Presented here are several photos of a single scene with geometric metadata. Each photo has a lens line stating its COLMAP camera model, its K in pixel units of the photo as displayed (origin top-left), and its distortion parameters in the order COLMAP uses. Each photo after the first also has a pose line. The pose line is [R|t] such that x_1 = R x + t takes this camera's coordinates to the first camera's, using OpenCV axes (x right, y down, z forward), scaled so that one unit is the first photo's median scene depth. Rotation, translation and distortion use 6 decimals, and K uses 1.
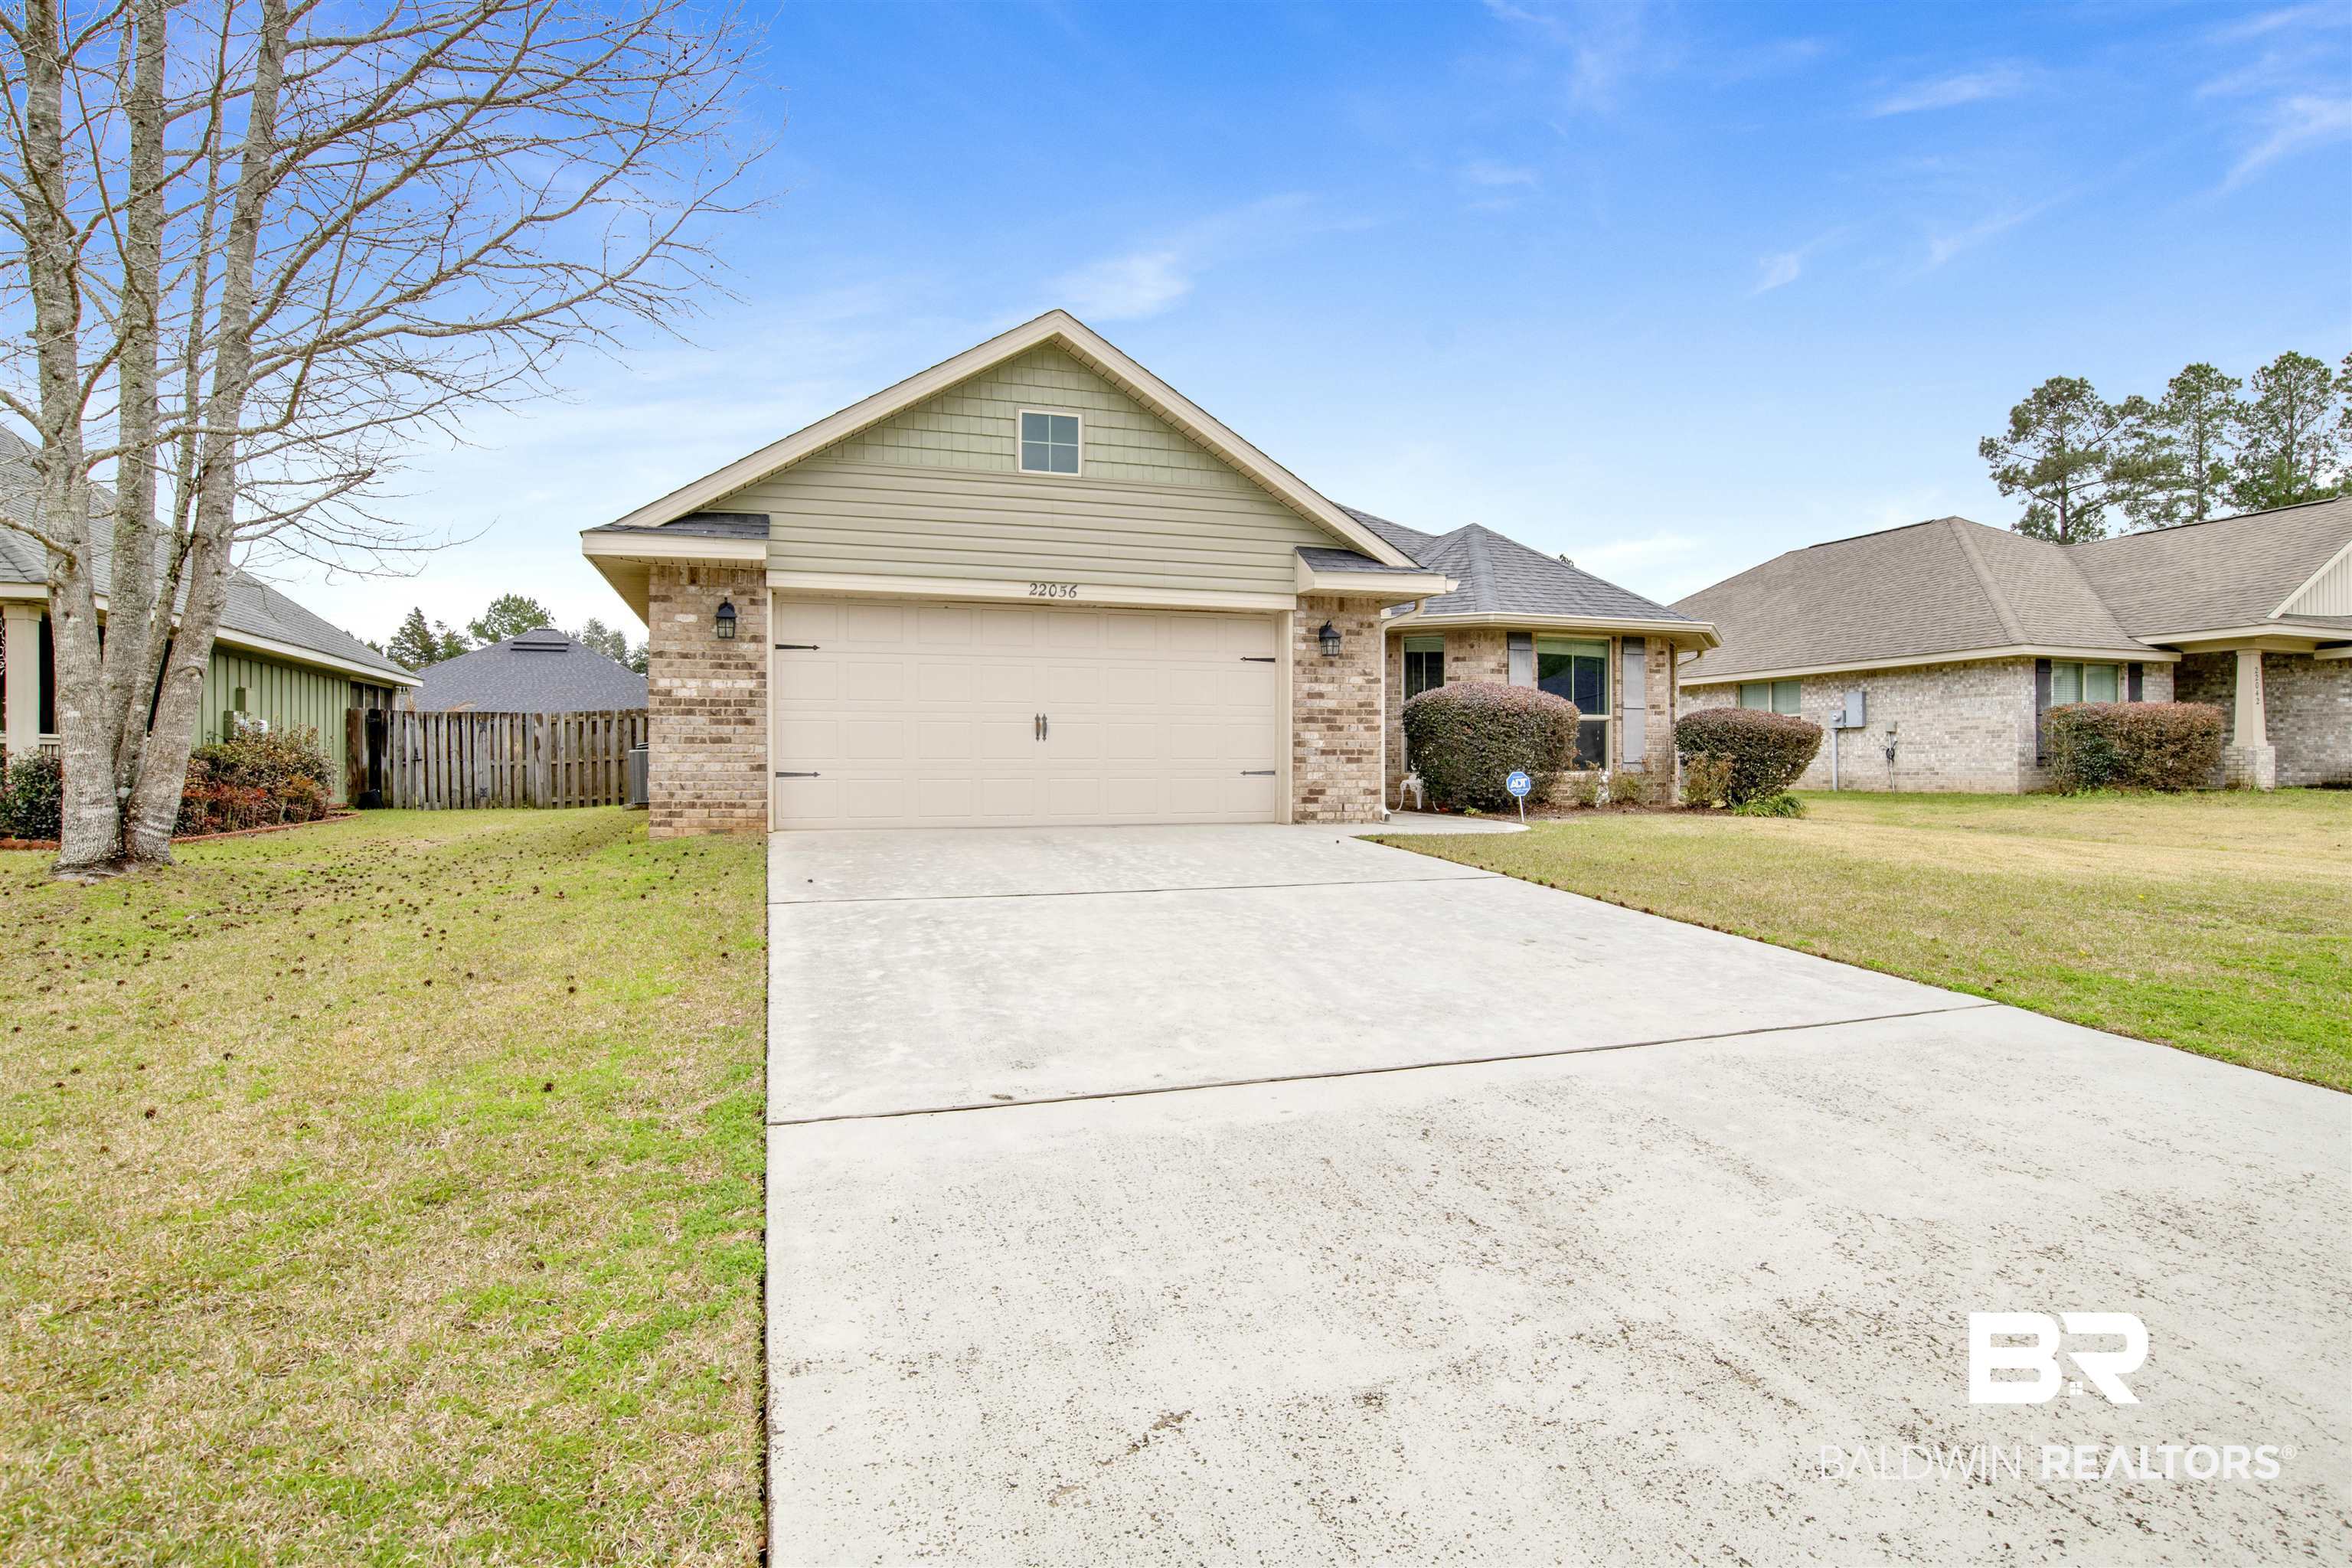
lens RADIAL K [[1242.9, 0, 1154.4], [0, 1242.9, 787.7], [0, 0, 1]] dist [-0.060179, 0.015152]
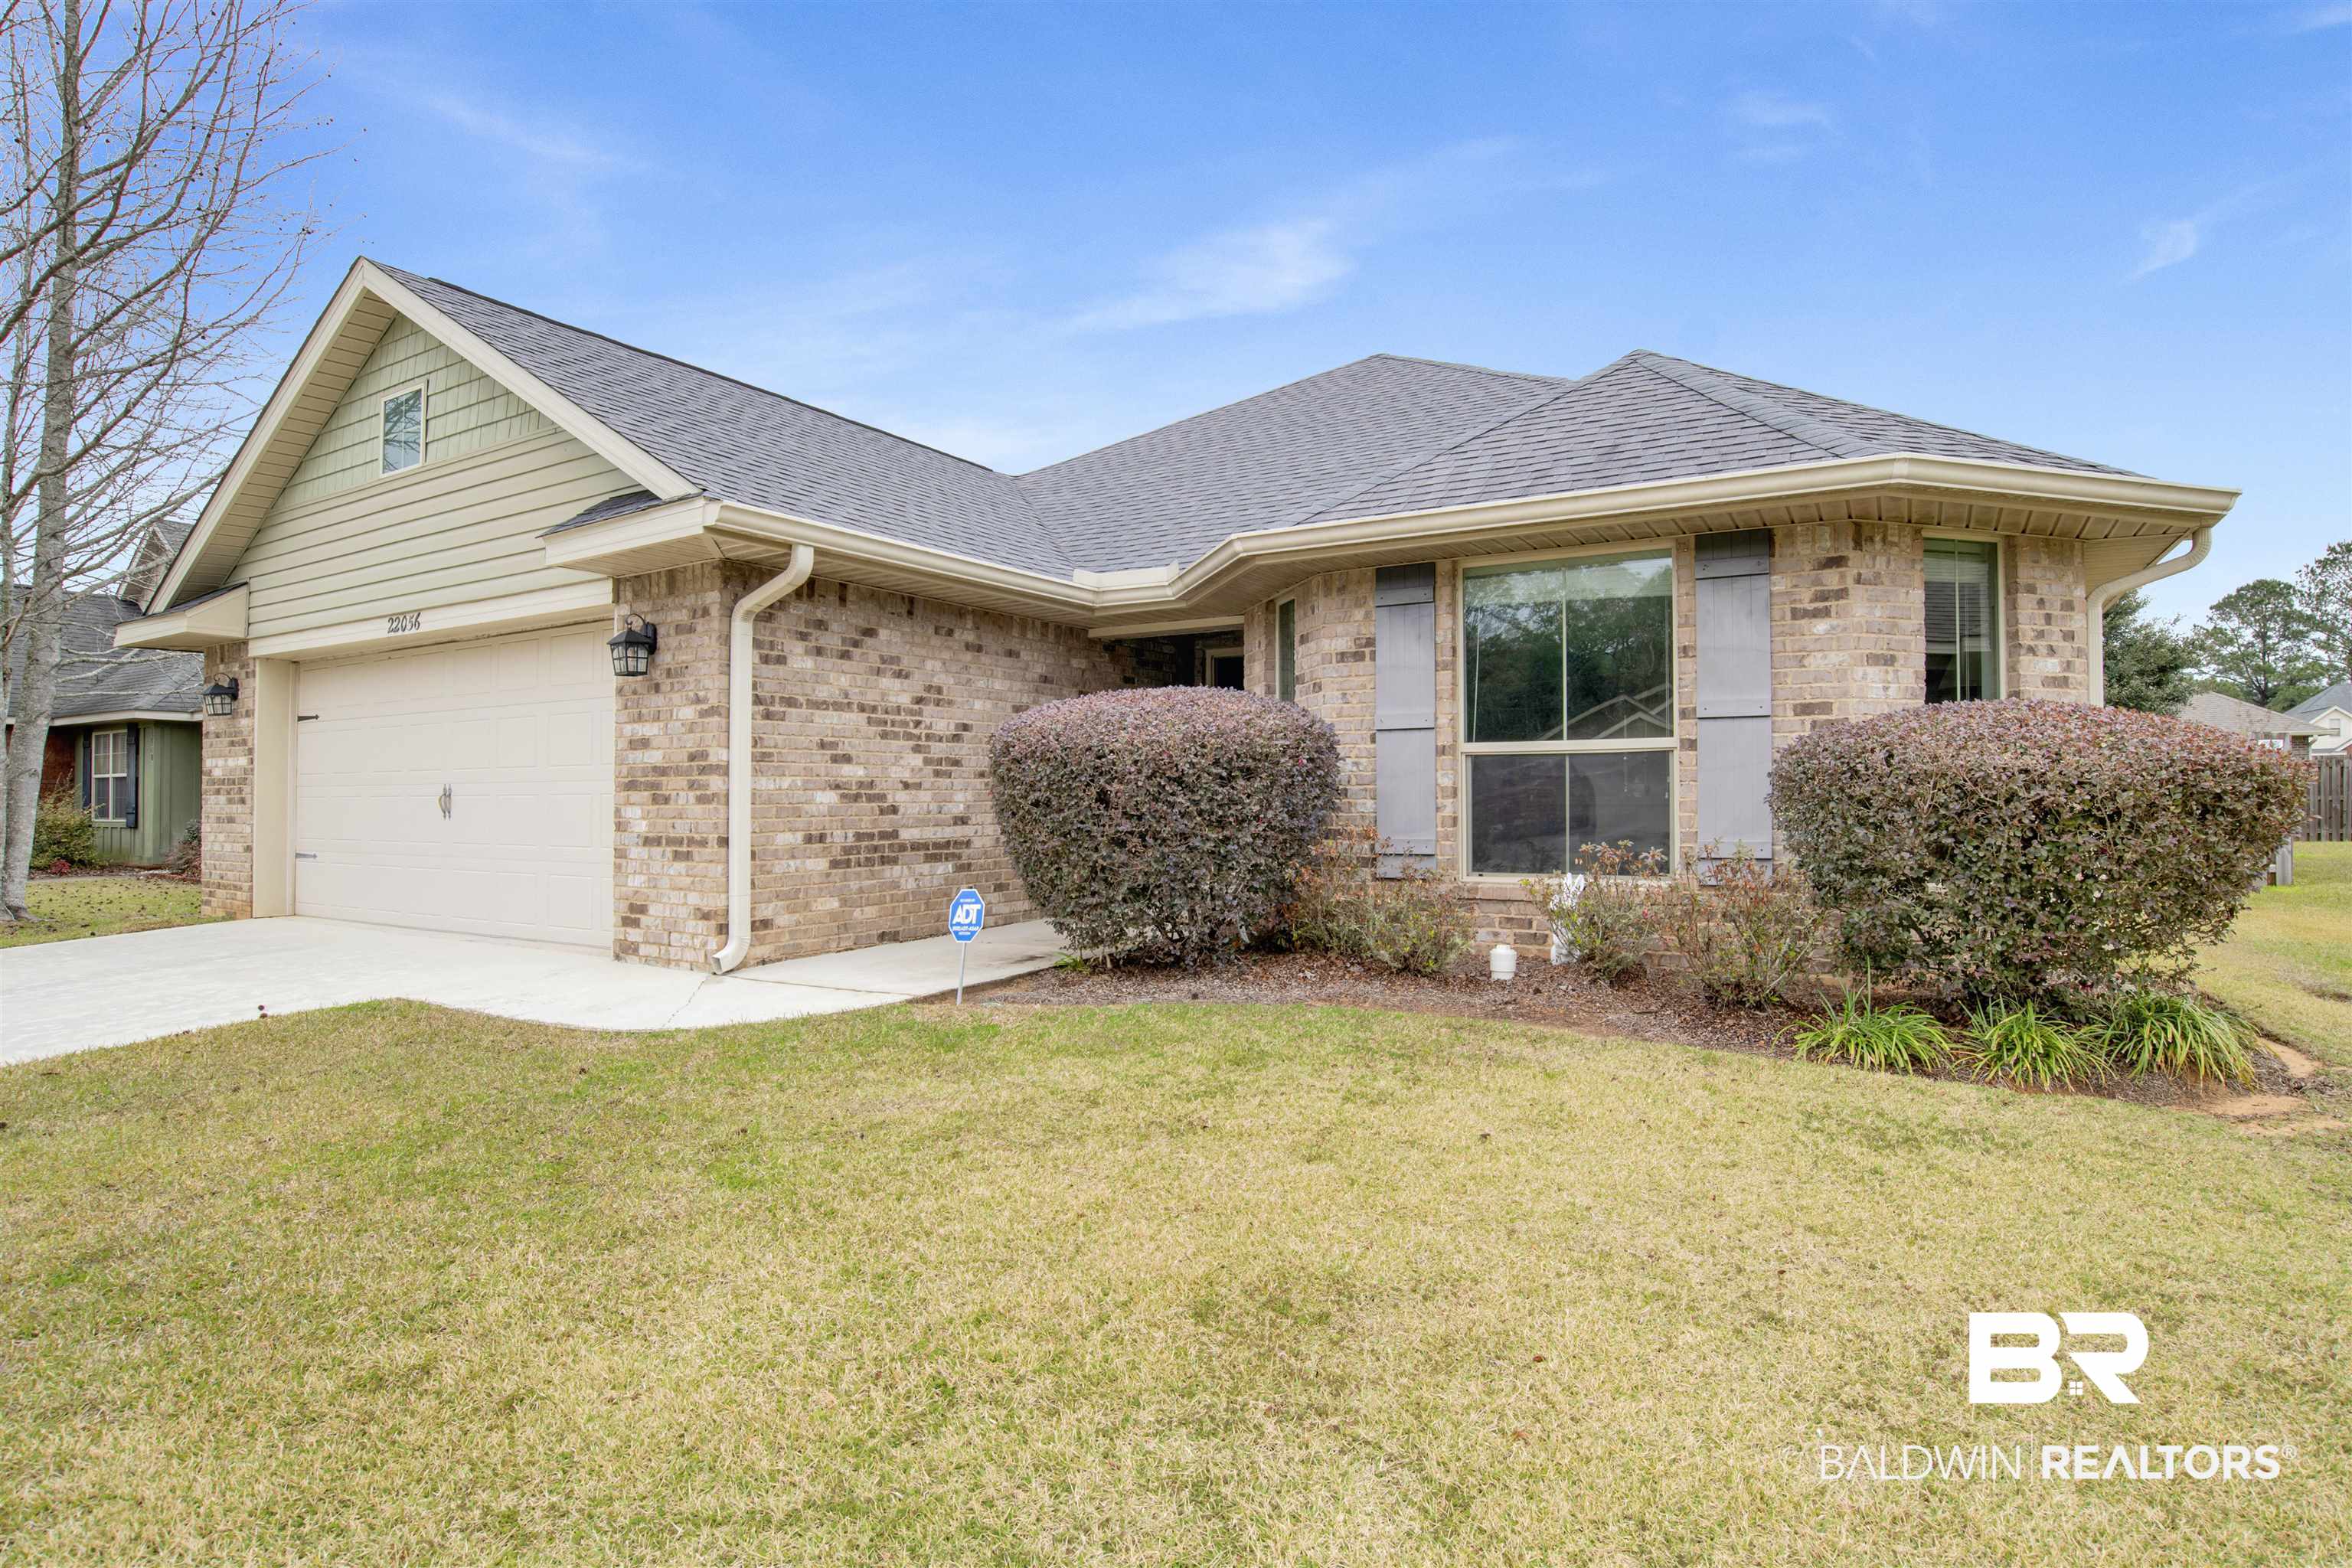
lens RADIAL K [[1242.9, 0, 1212.7], [0, 1242.9, 777.8], [0, 0, 1]] dist [-0.060179, 0.015152]
pose [[0.653201, -0.015882, -0.757018, 0.748243], [-0.009433, 0.999532, -0.029110, -0.044125], [0.757126, 0.026156, 0.652745, 0.830641]]
